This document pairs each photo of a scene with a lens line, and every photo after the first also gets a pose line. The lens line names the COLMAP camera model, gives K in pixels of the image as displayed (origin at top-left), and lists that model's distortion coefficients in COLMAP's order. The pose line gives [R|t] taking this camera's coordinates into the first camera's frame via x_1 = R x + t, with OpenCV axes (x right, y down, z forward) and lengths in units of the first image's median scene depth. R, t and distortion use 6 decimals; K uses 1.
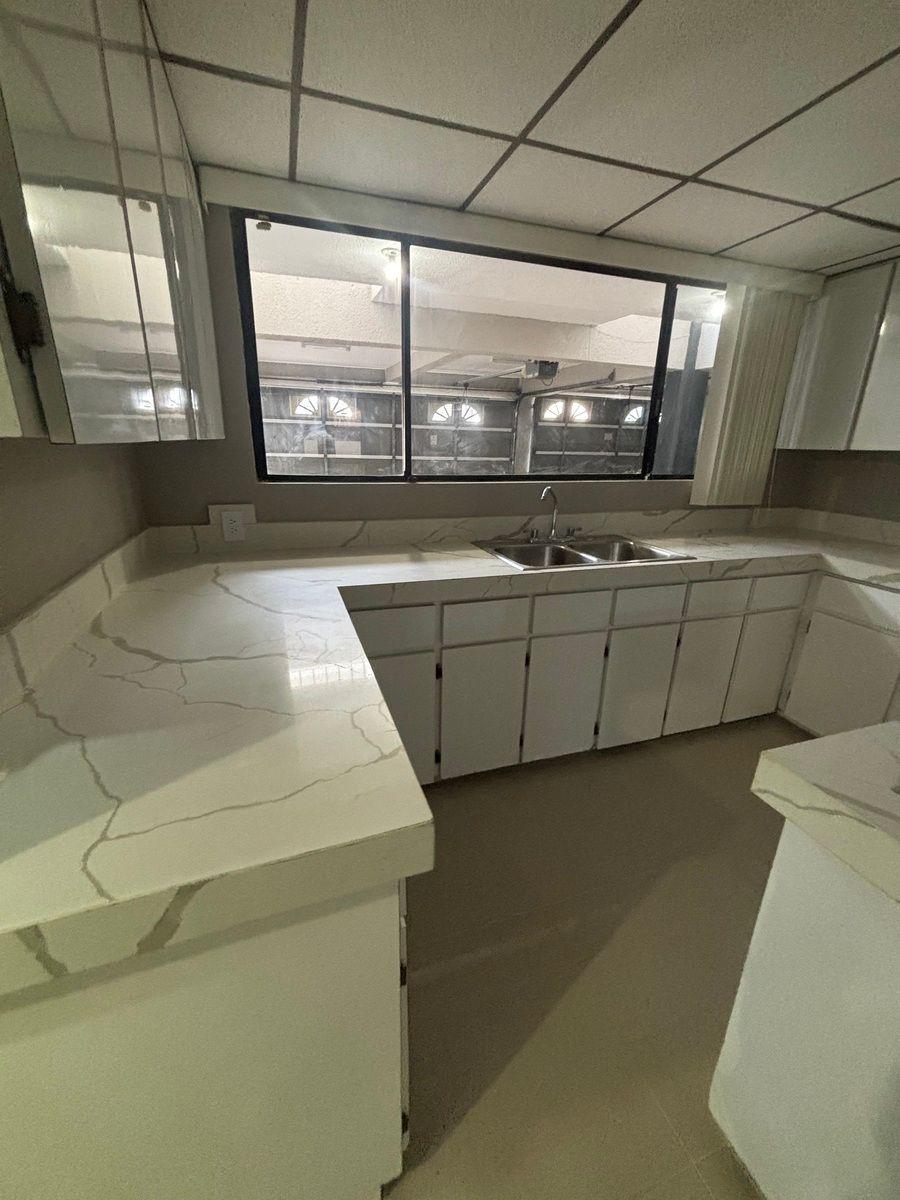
lens RADIAL K [[483.8, 0, 450.0], [0, 483.8, 598.8], [0, 0, 1]] dist [-0.003662, -0.000413]
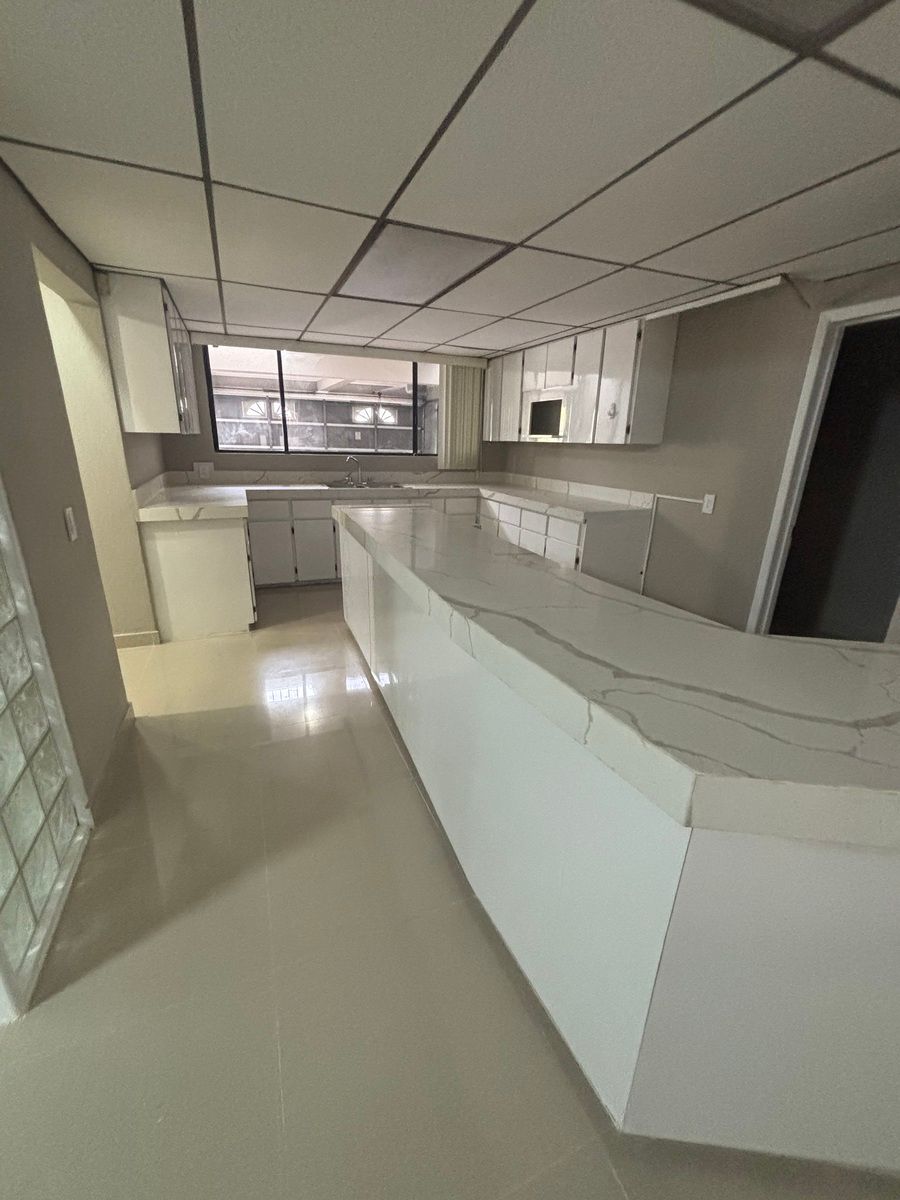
lens RADIAL K [[483.8, 0, 448.0], [0, 483.8, 600.0], [0, 0, 1]] dist [-0.003662, -0.000413]
pose [[0.998326, -0.009962, 0.056966, 0.424313], [0.009471, 0.999916, 0.008885, 0.333669], [-0.057050, -0.008331, 0.998337, -1.010509]]
